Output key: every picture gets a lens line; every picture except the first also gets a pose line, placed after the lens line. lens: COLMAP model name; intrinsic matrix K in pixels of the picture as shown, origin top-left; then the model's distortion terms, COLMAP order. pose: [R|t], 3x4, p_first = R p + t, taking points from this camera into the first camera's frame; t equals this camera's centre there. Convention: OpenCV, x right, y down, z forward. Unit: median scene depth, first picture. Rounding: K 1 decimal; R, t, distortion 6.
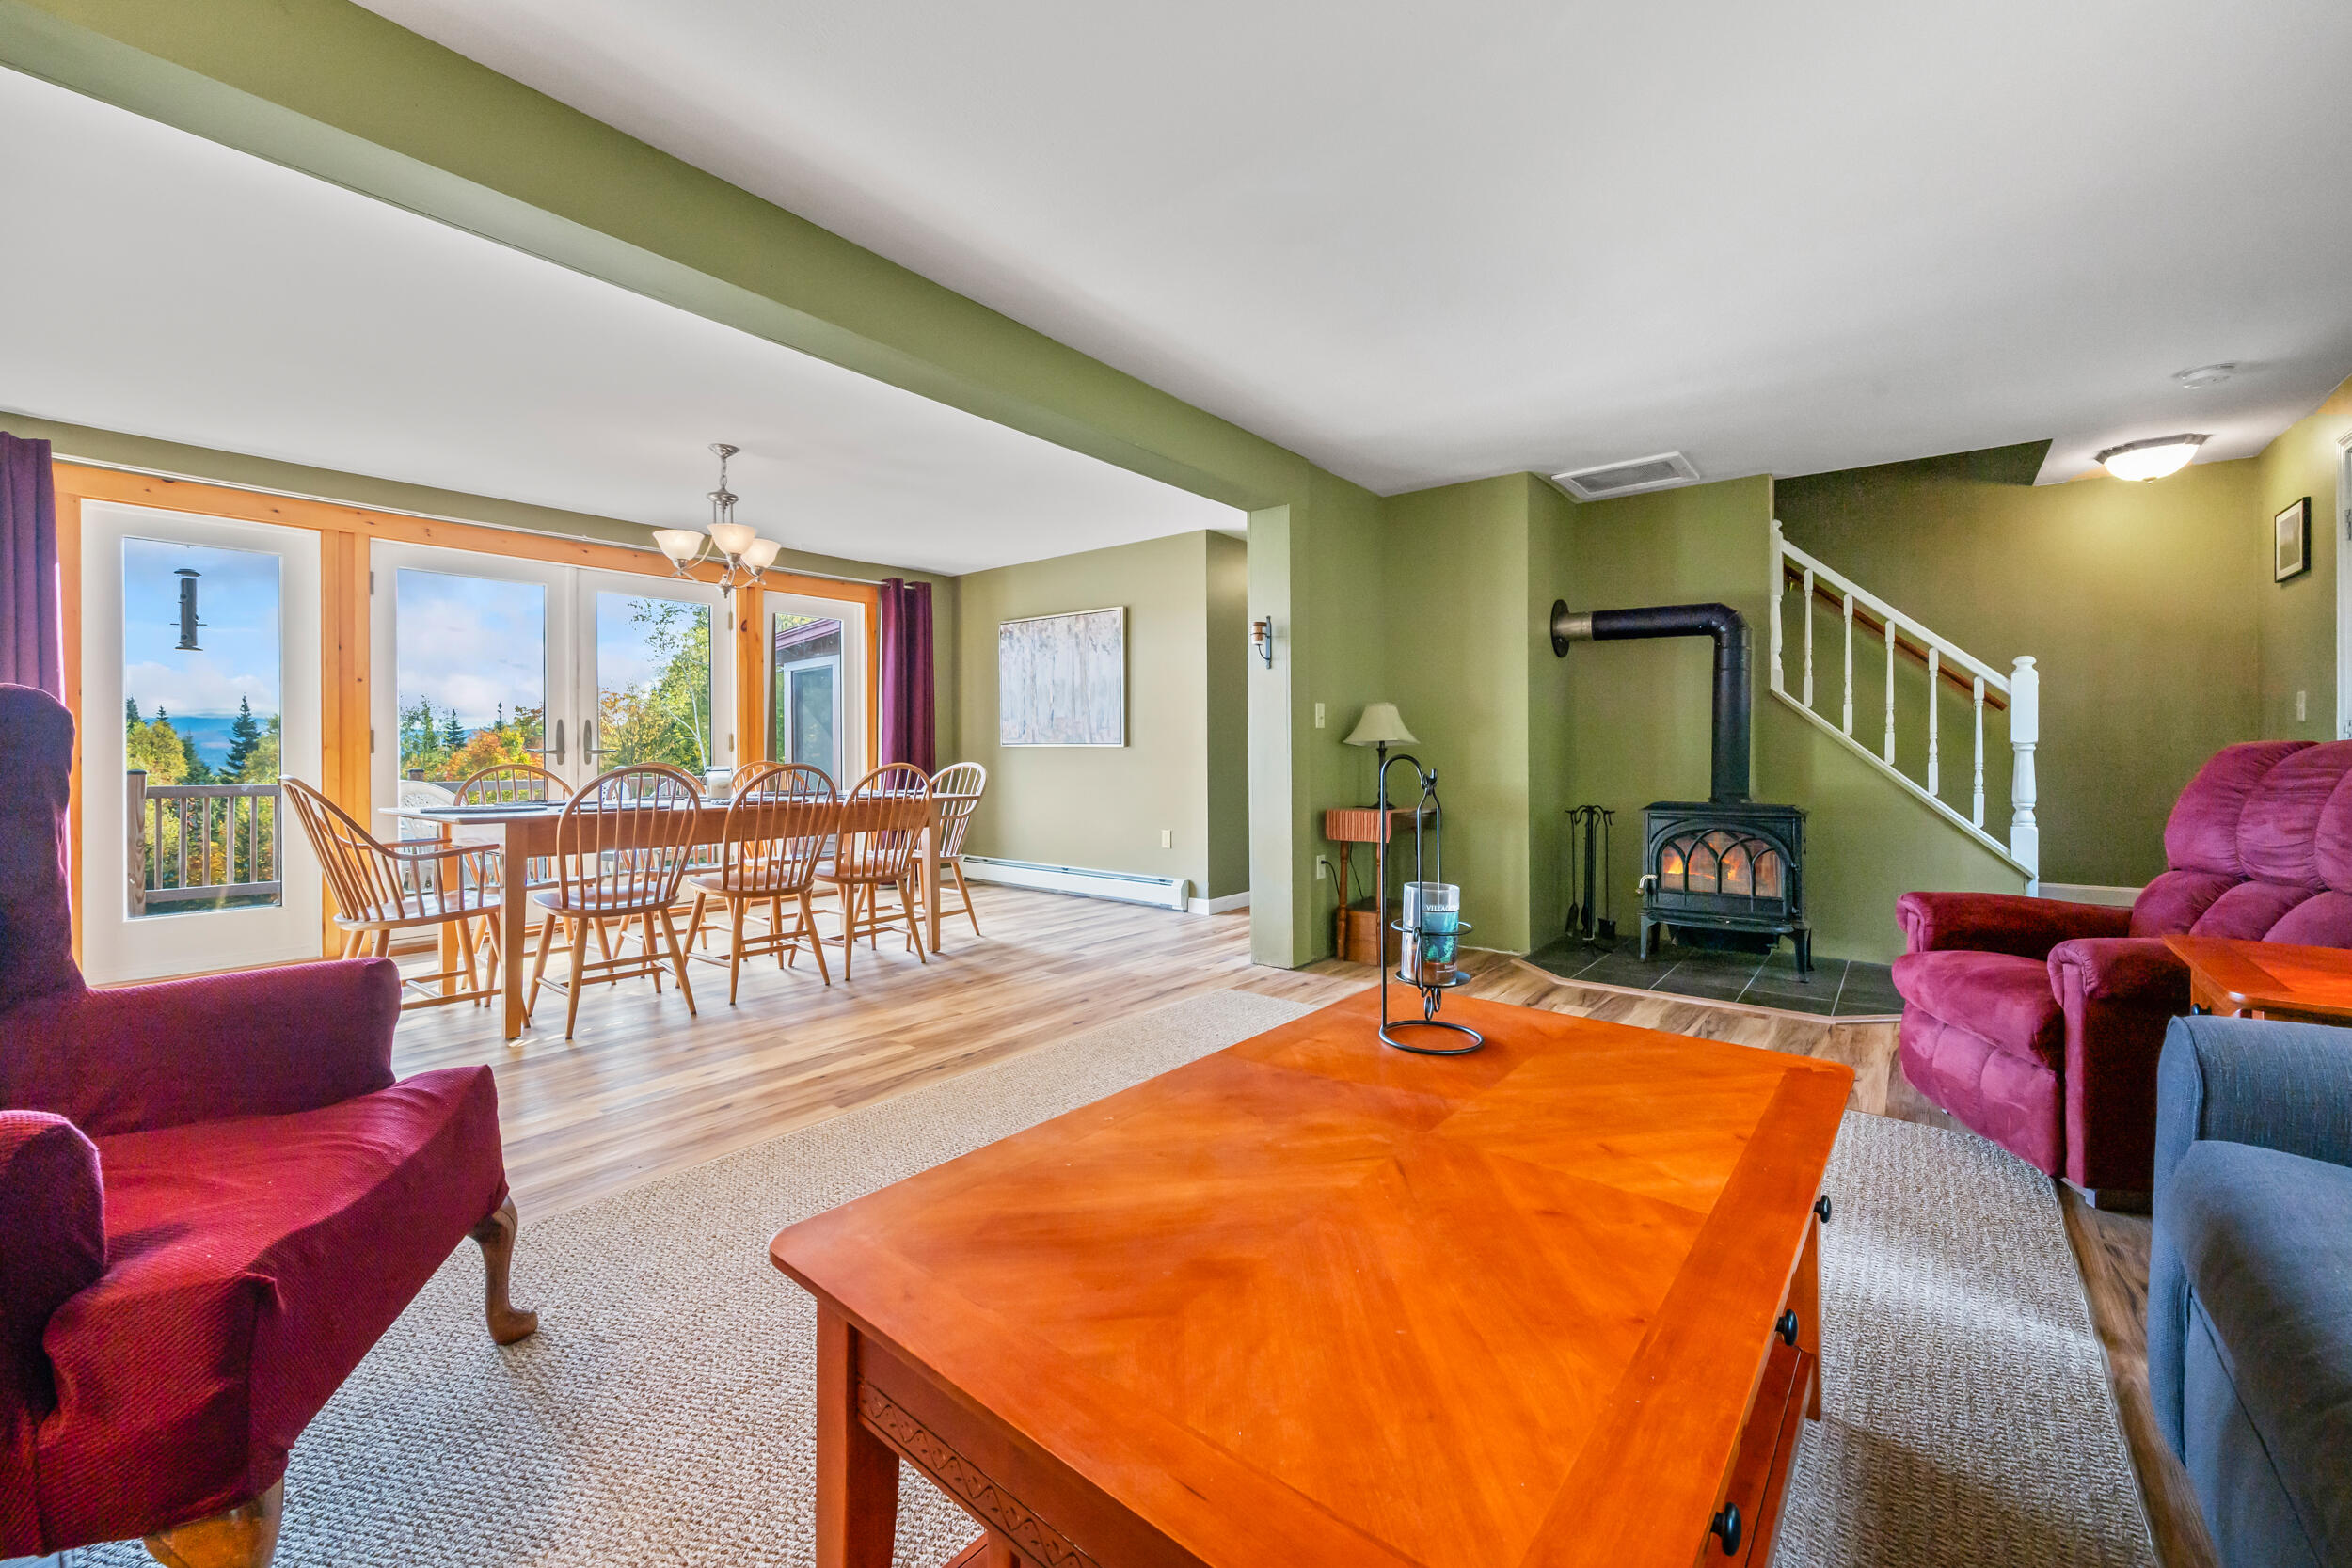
lens RADIAL K [[926.5, 0, 1143.8], [0, 926.5, 756.8], [0, 0, 1]] dist [-0.001641, -0.001038]
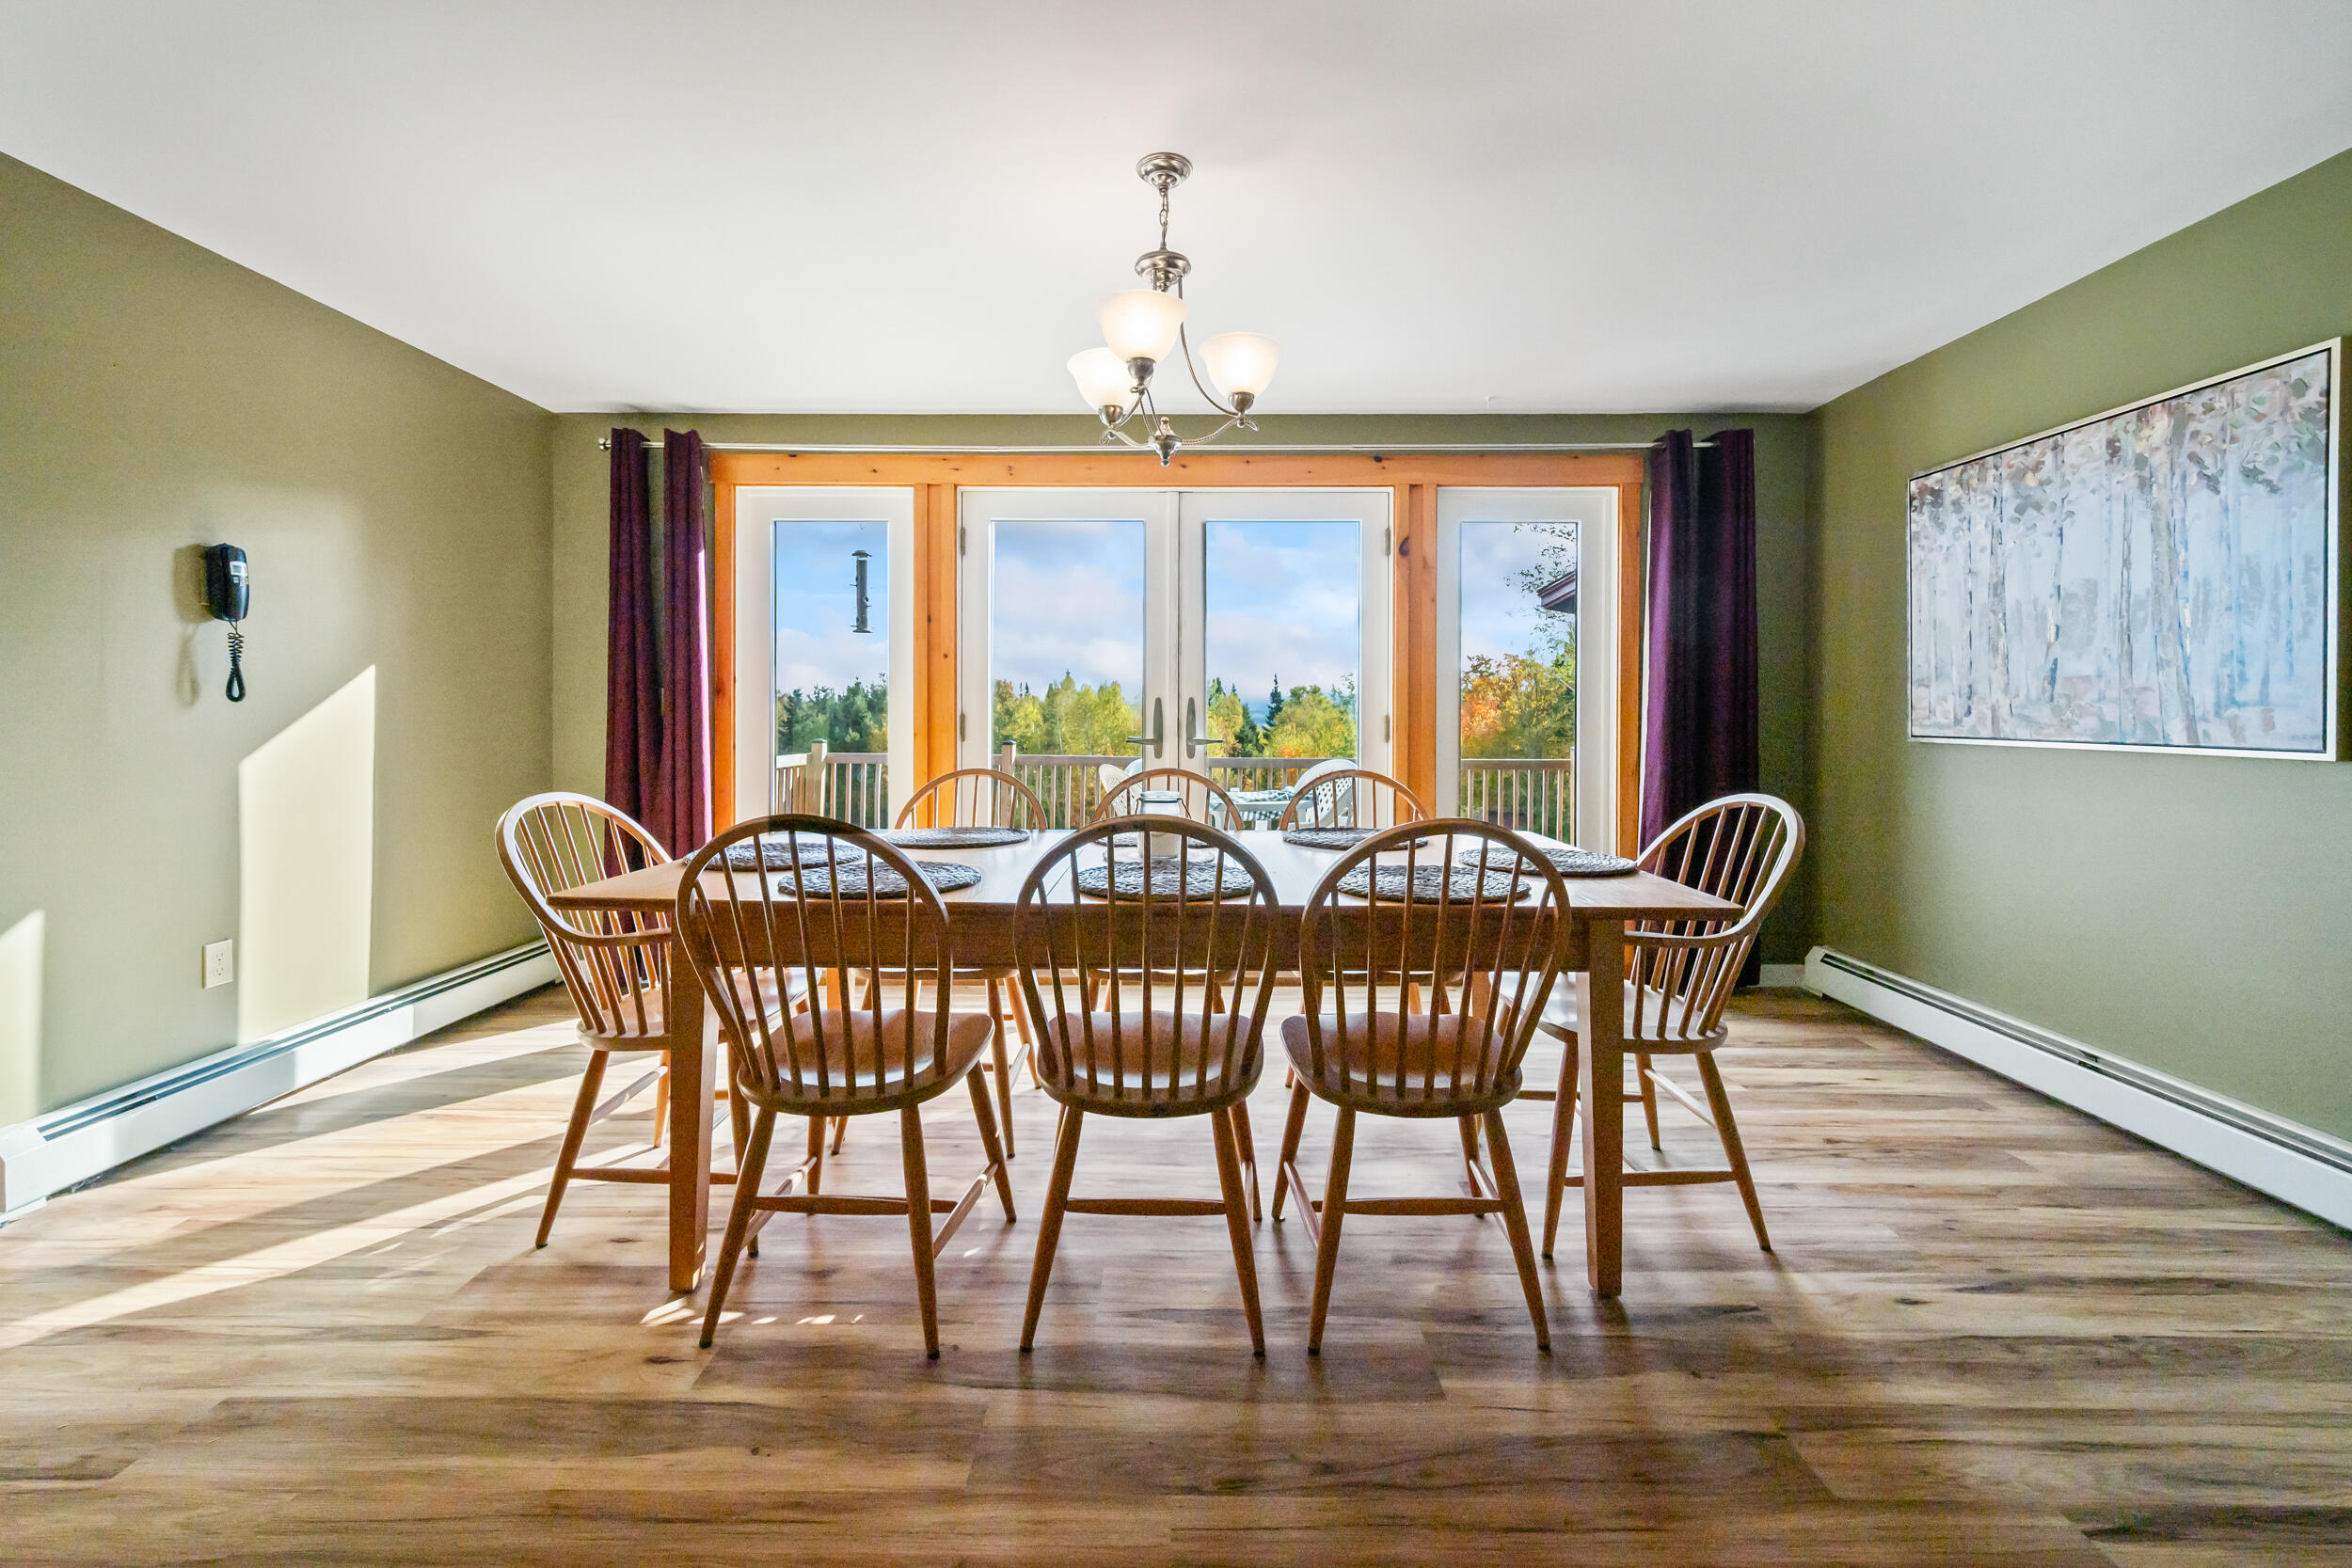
lens RADIAL K [[926.5, 0, 1203.1], [0, 926.5, 721.7], [0, 0, 1]] dist [-0.001641, -0.001038]
pose [[0.649524, 0.010583, -0.760267, -0.033315], [-0.010606, 0.999932, 0.004858, -0.021693], [0.760267, 0.004908, 0.649592, 0.466779]]
